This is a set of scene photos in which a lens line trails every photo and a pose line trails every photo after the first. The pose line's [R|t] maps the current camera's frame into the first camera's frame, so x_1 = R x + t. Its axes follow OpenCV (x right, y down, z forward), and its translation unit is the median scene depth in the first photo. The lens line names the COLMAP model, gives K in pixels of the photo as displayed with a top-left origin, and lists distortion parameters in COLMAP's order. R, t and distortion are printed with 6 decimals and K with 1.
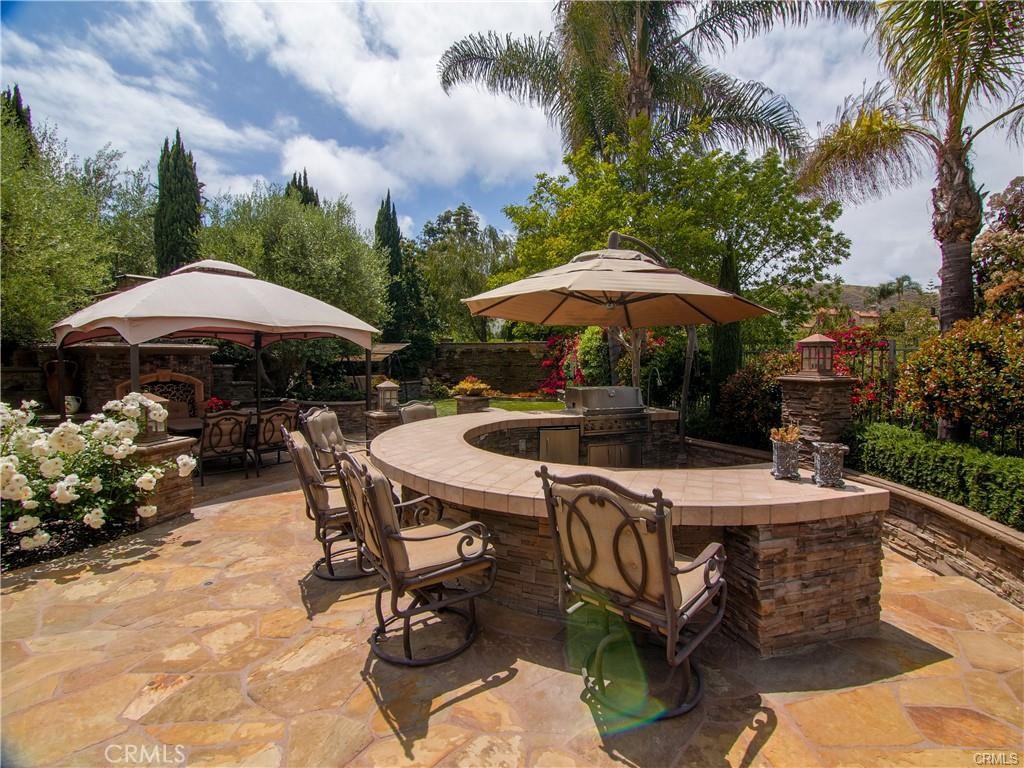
lens RADIAL K [[508.4, 0, 508.3], [0, 508.4, 381.4], [0, 0, 1]] dist [-0.021761, -0.002862]
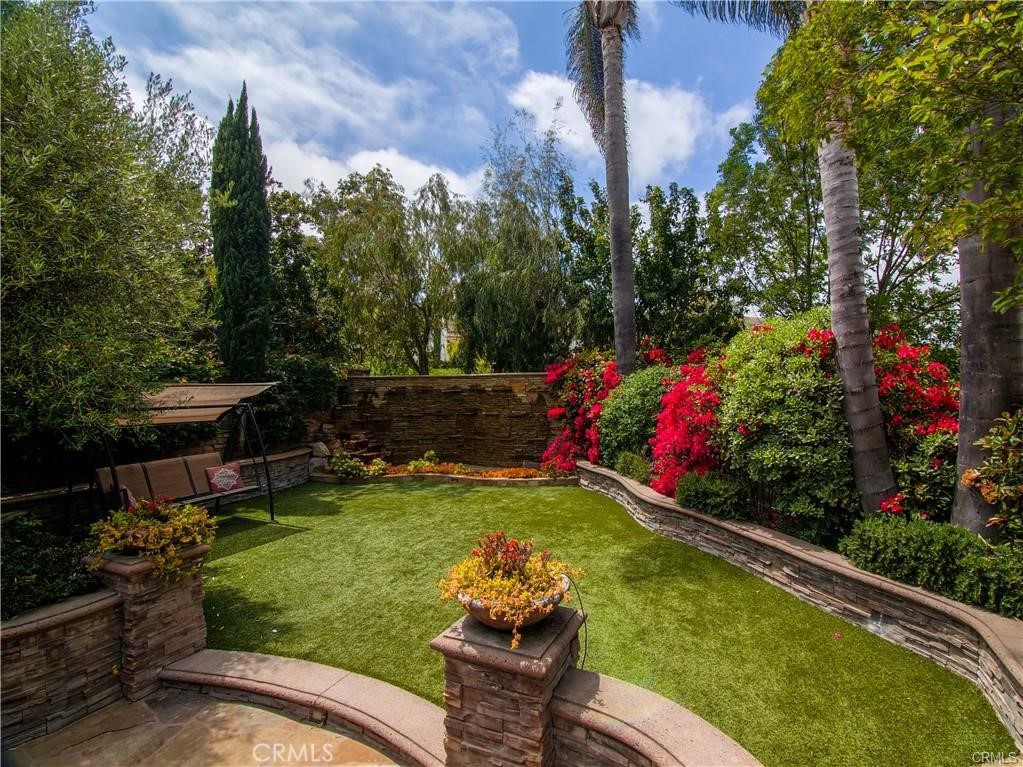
lens RADIAL K [[507.9, 0, 516.9], [0, 507.9, 386.8], [0, 0, 1]] dist [-0.021761, -0.002862]
pose [[0.978891, -0.012801, 0.203984, -0.142449], [0.022592, 0.998698, -0.045742, -0.077301], [-0.203133, 0.049385, 0.977905, 0.918998]]
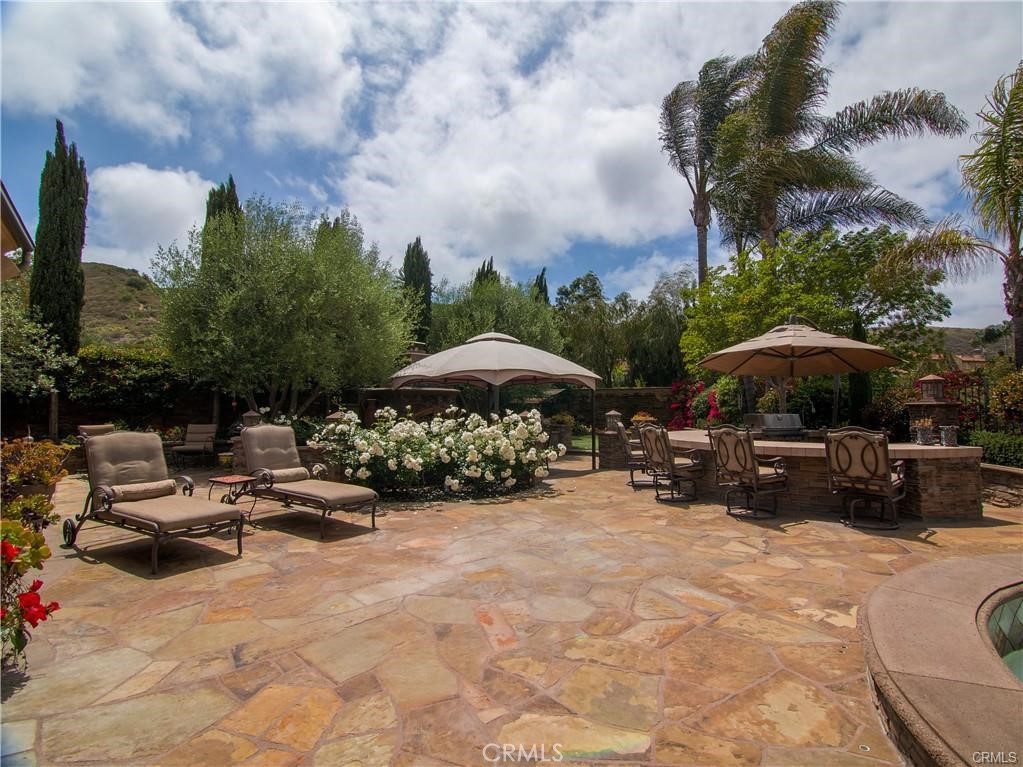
lens RADIAL K [[507.9, 0, 509.1], [0, 507.9, 379.5], [0, 0, 1]] dist [-0.021761, -0.002862]
pose [[0.991171, -0.009361, -0.132259, -0.280092], [-0.004116, 0.994851, -0.101263, 0.048193], [0.132526, 0.100913, 0.986029, -0.406677]]
